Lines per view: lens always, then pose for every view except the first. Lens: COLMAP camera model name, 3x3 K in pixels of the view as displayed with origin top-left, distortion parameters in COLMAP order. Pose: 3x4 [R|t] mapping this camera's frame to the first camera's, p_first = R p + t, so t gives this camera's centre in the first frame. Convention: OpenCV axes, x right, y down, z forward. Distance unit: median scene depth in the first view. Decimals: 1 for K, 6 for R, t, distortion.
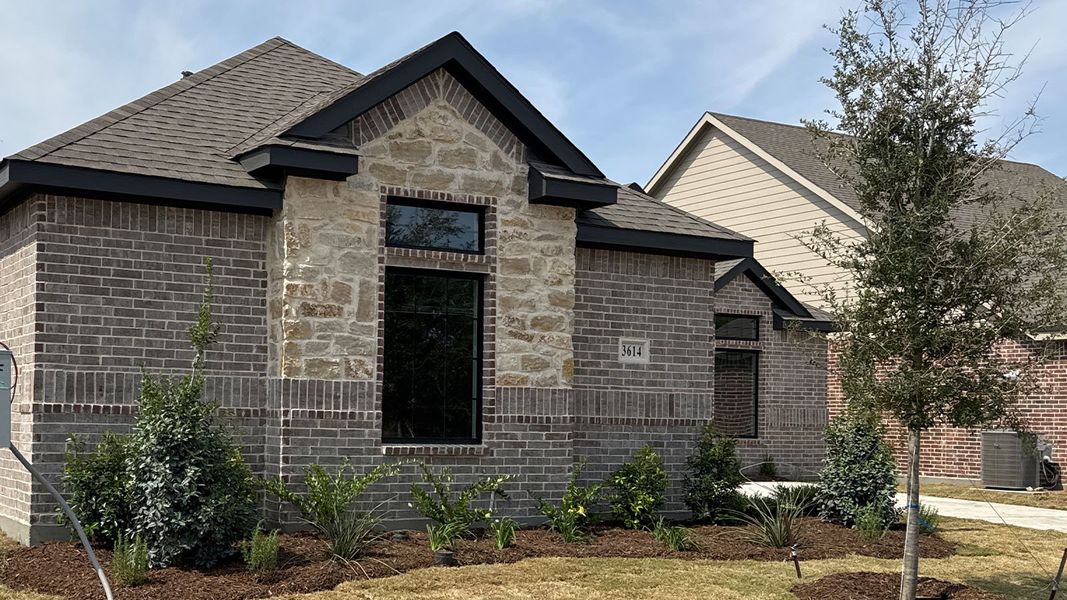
lens RADIAL K [[1269.9, 0, 374.3], [0, 1269.9, 388.3], [0, 0, 1]] dist [0.134810, 0.002854]
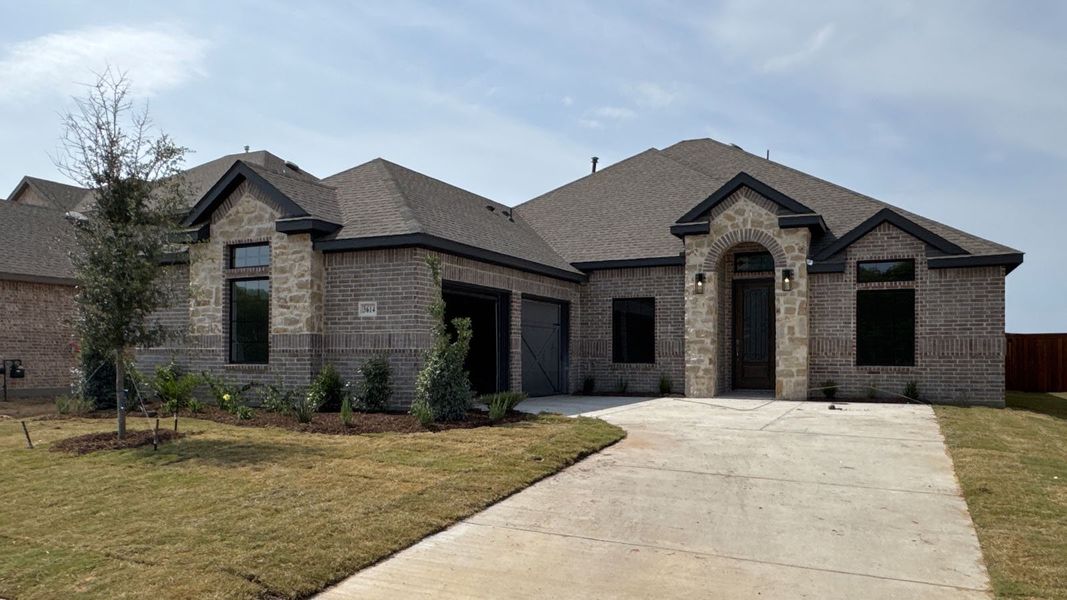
lens RADIAL K [[762.6, 0, 534.0], [0, 762.6, 359.2], [0, 0, 1]] dist [0.000276, 0.002085]
pose [[0.587247, -0.015408, -0.809261, 1.305239], [0.025903, 0.999664, -0.000237, 0.048443], [0.808993, -0.020823, 0.587450, 0.665918]]
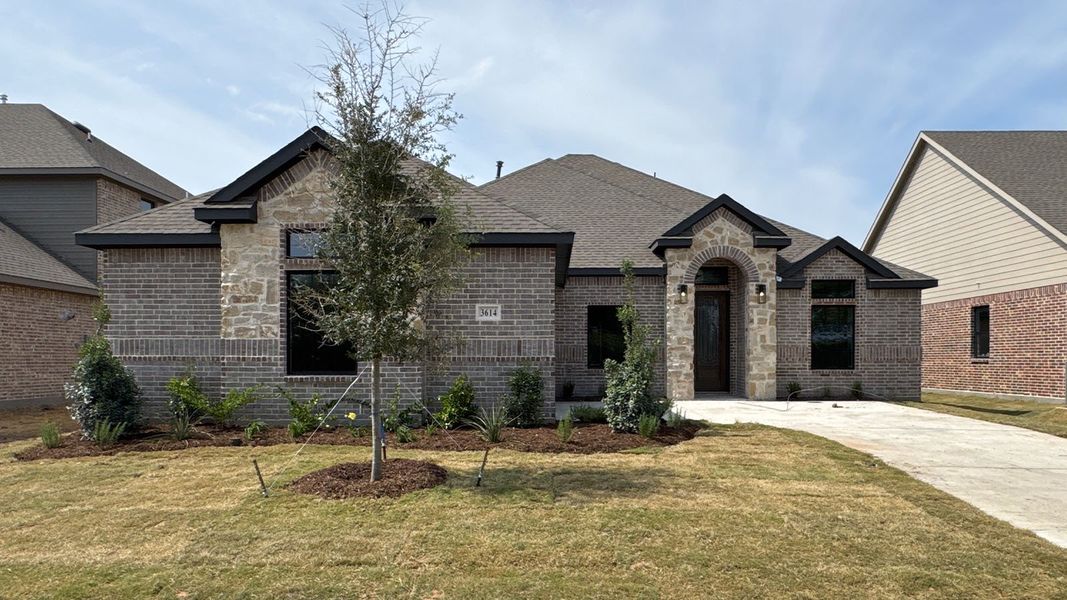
lens RADIAL K [[740.8, 0, 532.2], [0, 740.8, 367.3], [0, 0, 1]] dist [0.000095, -0.002781]
pose [[0.874303, -0.014878, -0.485152, 0.767473], [0.028248, 0.999396, 0.020259, 0.021805], [0.484558, -0.031417, 0.874195, 0.290577]]
